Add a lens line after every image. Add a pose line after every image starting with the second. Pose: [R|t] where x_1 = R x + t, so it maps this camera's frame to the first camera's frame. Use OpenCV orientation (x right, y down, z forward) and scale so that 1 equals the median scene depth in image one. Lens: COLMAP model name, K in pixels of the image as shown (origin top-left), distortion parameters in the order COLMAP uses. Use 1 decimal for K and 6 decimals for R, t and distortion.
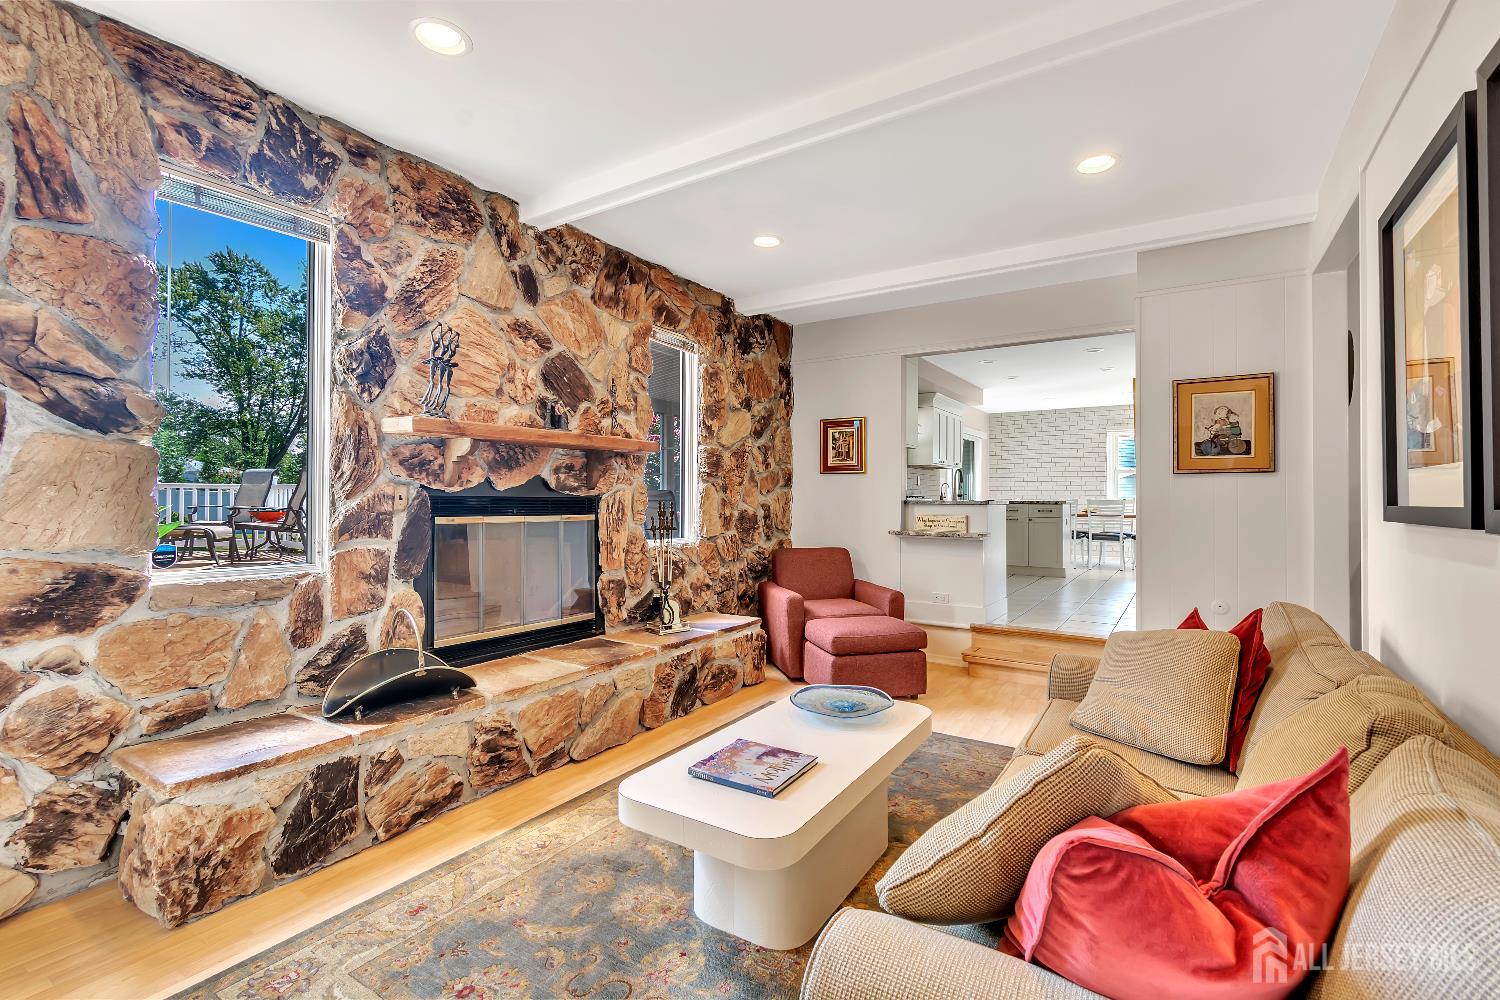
lens RADIAL K [[672.5, 0, 764.8], [0, 672.5, 538.3], [0, 0, 1]] dist [0.001062, 0.000961]
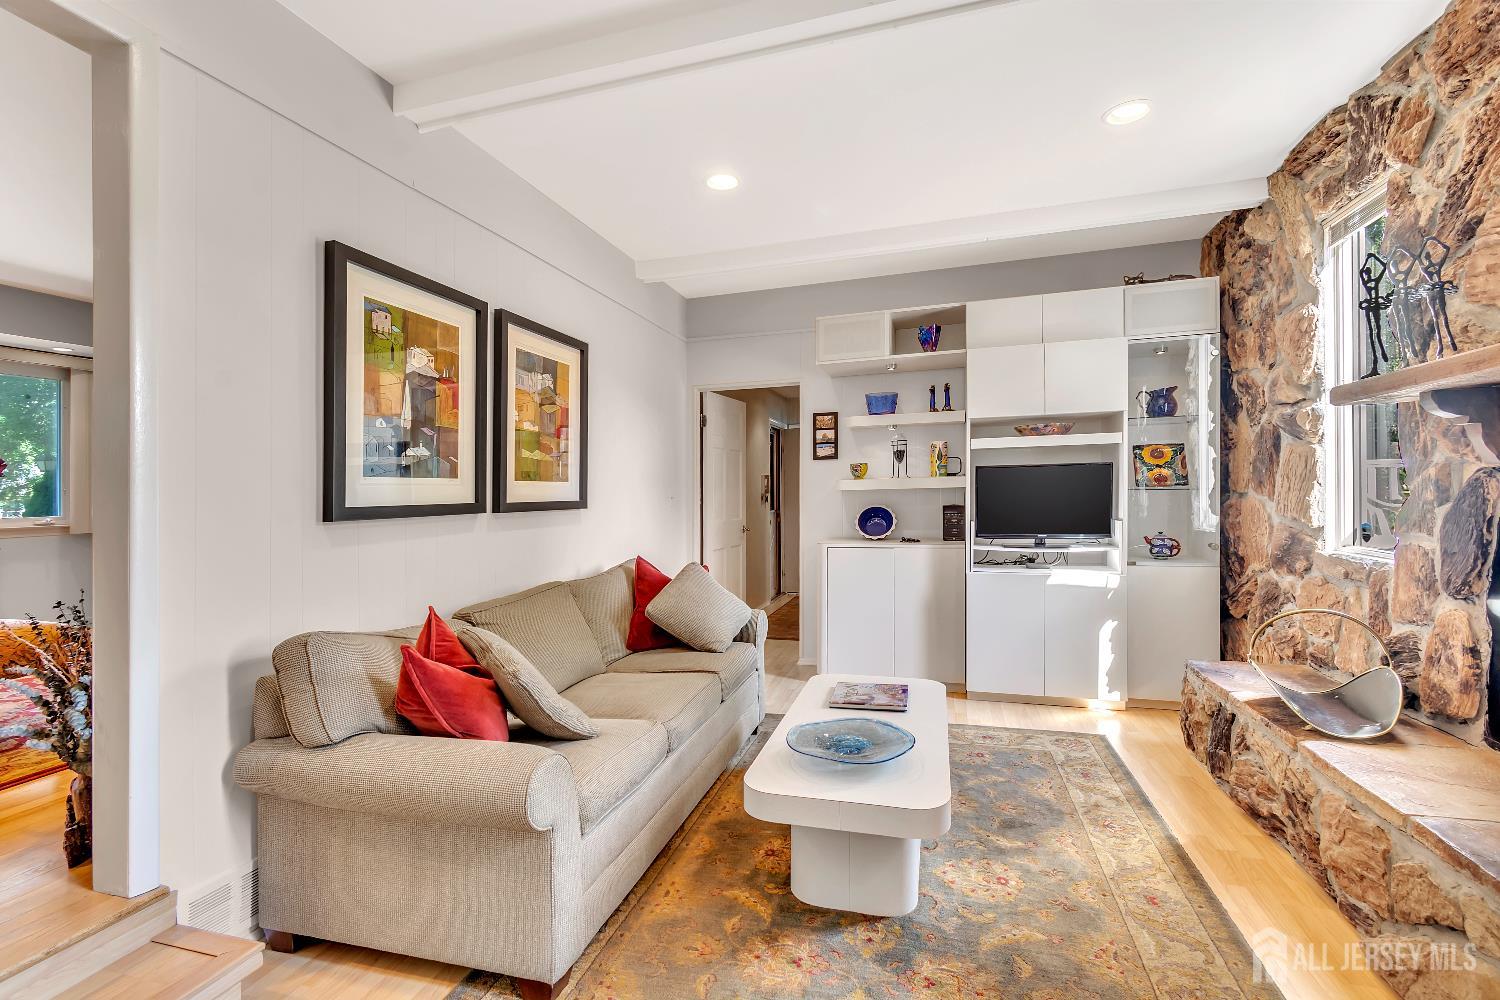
lens RADIAL K [[672.5, 0, 749.1], [0, 672.5, 493.0], [0, 0, 1]] dist [0.001062, 0.000961]
pose [[-0.960880, 0.016671, -0.276462, 0.309404], [0.001336, 0.998454, 0.055564, -0.071386], [0.276961, 0.053021, -0.959417, 1.179282]]
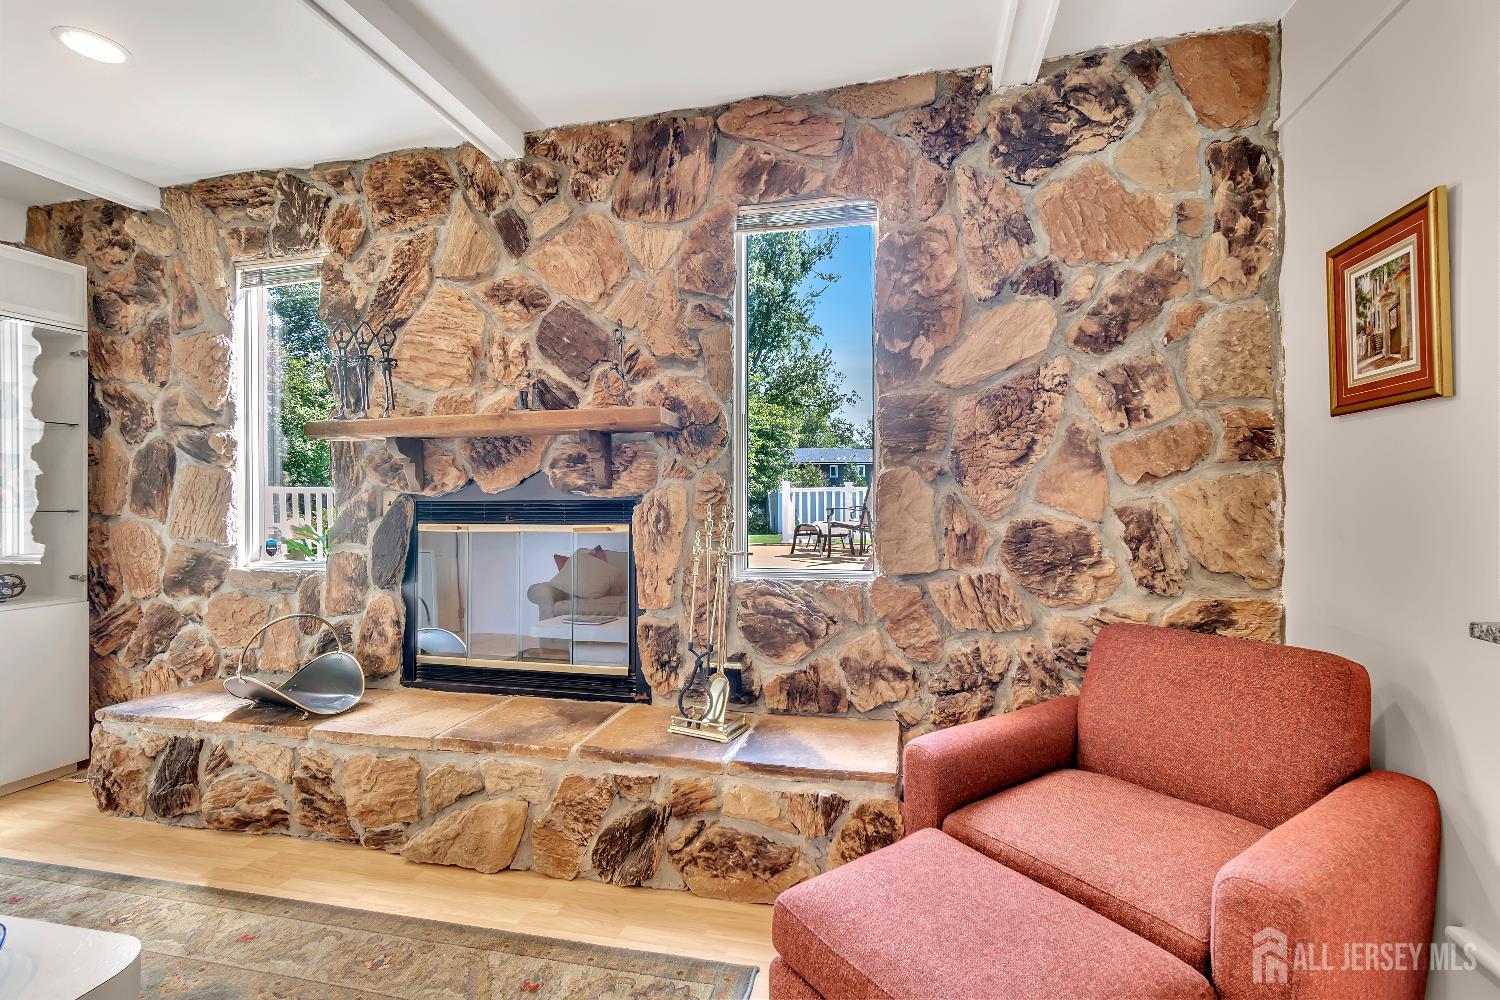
lens RADIAL K [[672.5, 0, 750.7], [0, 672.5, 518.9], [0, 0, 1]] dist [0.001062, 0.000961]
pose [[0.321587, 0.020611, -0.946656, 0.460612], [-0.043188, 0.999042, 0.007080, -0.054476], [0.945895, 0.038607, 0.322169, 0.950457]]
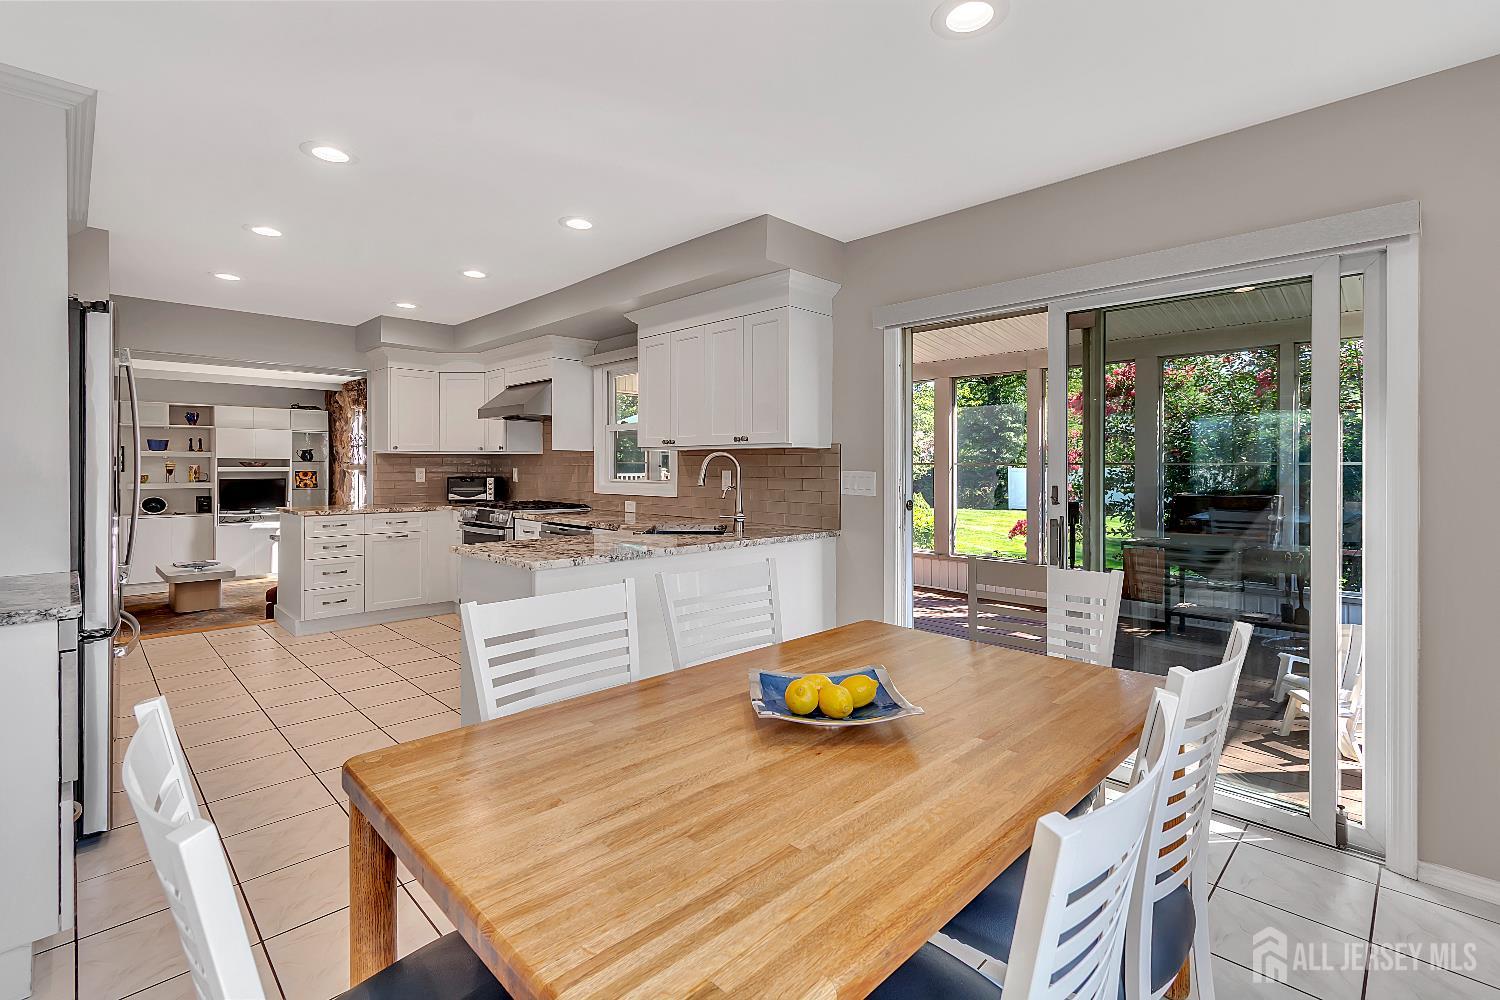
lens RADIAL K [[672.5, 0, 772.0], [0, 672.5, 476.7], [0, 0, 1]] dist [0.001062, 0.000961]
pose [[-0.197592, 0.009205, -0.980241, 1.647424], [-0.059988, 0.997968, 0.021464, -0.234223], [0.978447, 0.063044, -0.196638, 2.672509]]
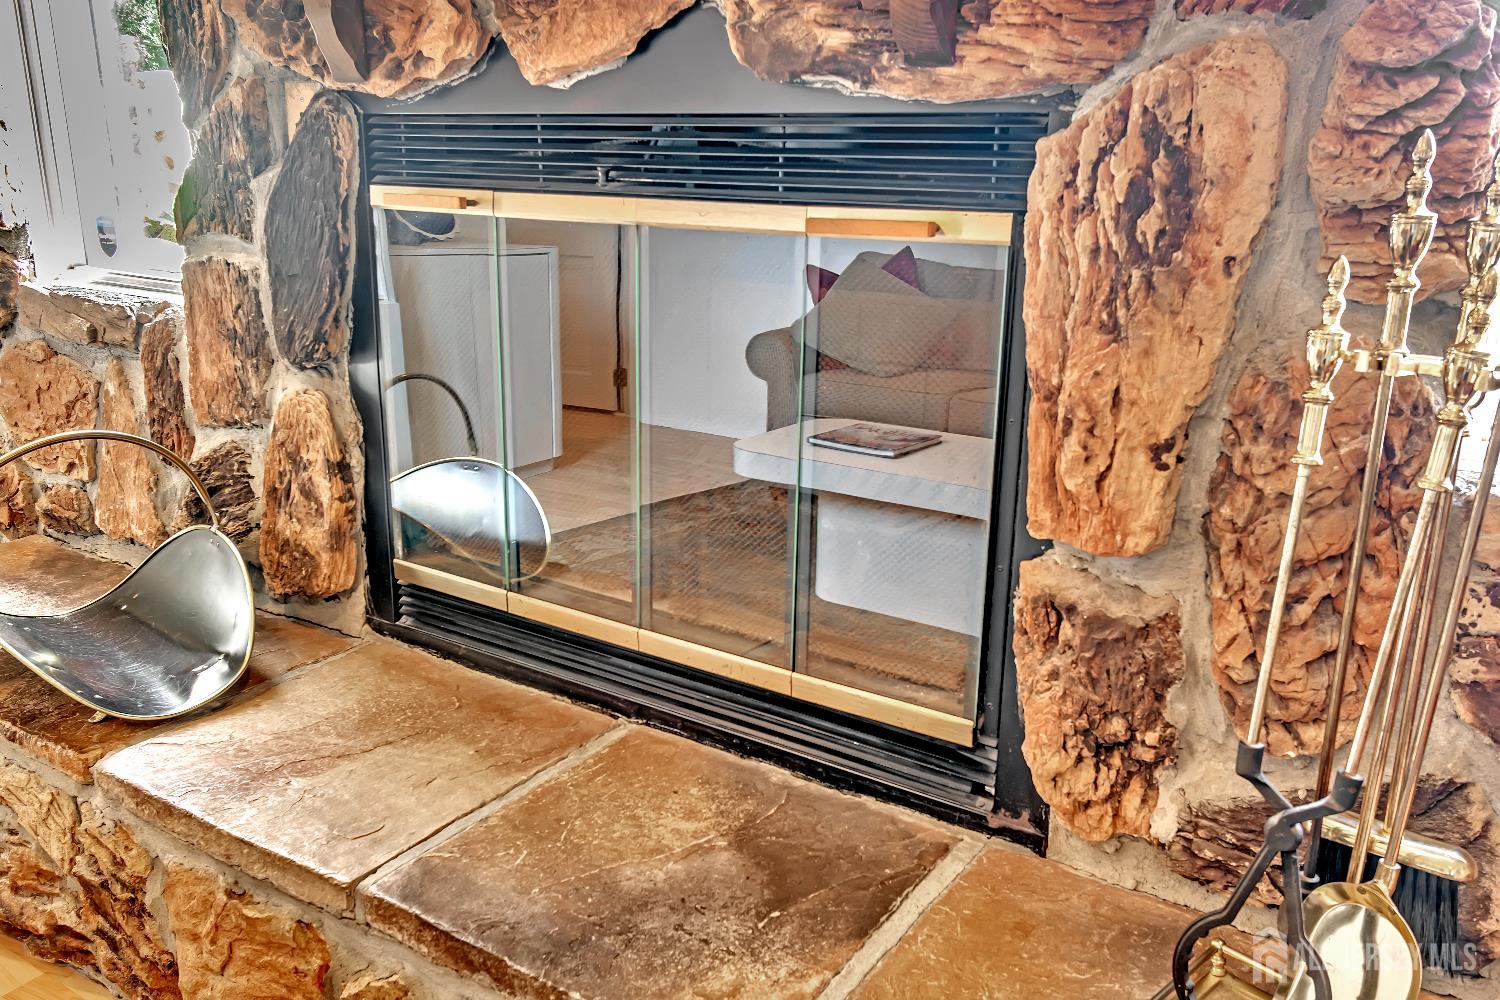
lens RADIAL K [[1258.4, 0, 727.2], [0, 1258.4, 514.8], [0, 0, 1]] dist [0.002919, 0.020999]
pose [[-0.042049, 0.296339, -0.954157, 0.091085], [-0.051896, 0.953064, 0.298287, -0.057732], [0.997767, 0.062059, -0.024696, 0.995004]]
